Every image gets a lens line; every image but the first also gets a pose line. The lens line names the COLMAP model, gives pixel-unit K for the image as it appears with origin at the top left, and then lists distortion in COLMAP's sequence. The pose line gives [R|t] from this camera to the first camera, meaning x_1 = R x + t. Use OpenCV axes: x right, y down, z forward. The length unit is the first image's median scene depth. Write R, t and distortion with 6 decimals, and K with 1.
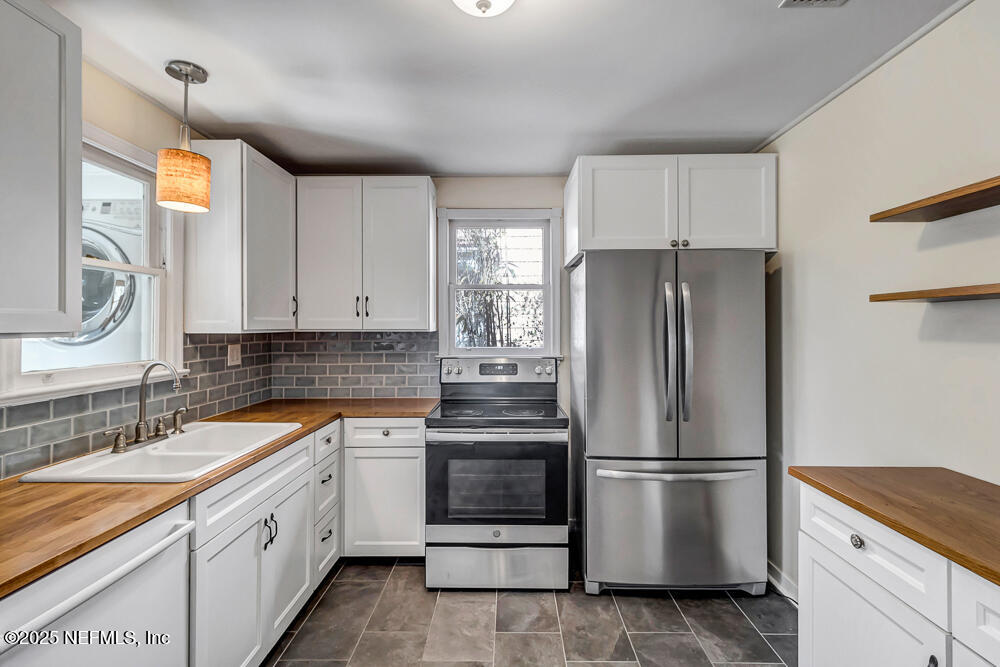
lens RADIAL K [[465.0, 0, 502.0], [0, 465.0, 328.2], [0, 0, 1]] dist [-0.005023, -0.000936]
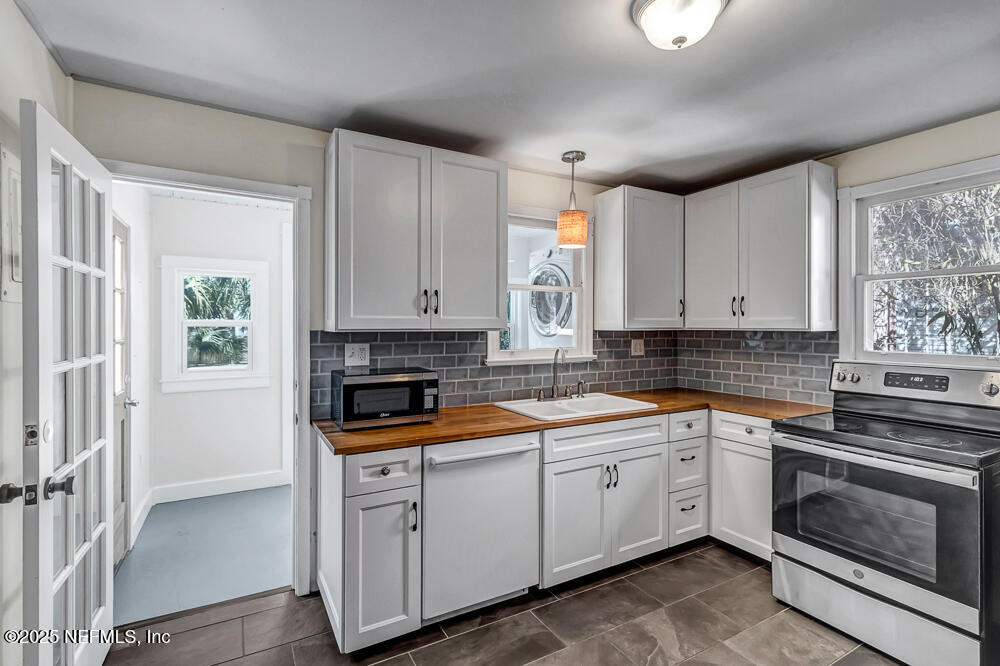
lens RADIAL K [[465.0, 0, 506.6], [0, 465.0, 329.1], [0, 0, 1]] dist [-0.005023, -0.000936]
pose [[0.506811, 0.007587, -0.862024, 0.382764], [-0.003968, 0.999971, 0.006467, -0.000324], [0.862048, 0.000143, 0.506827, 0.034074]]
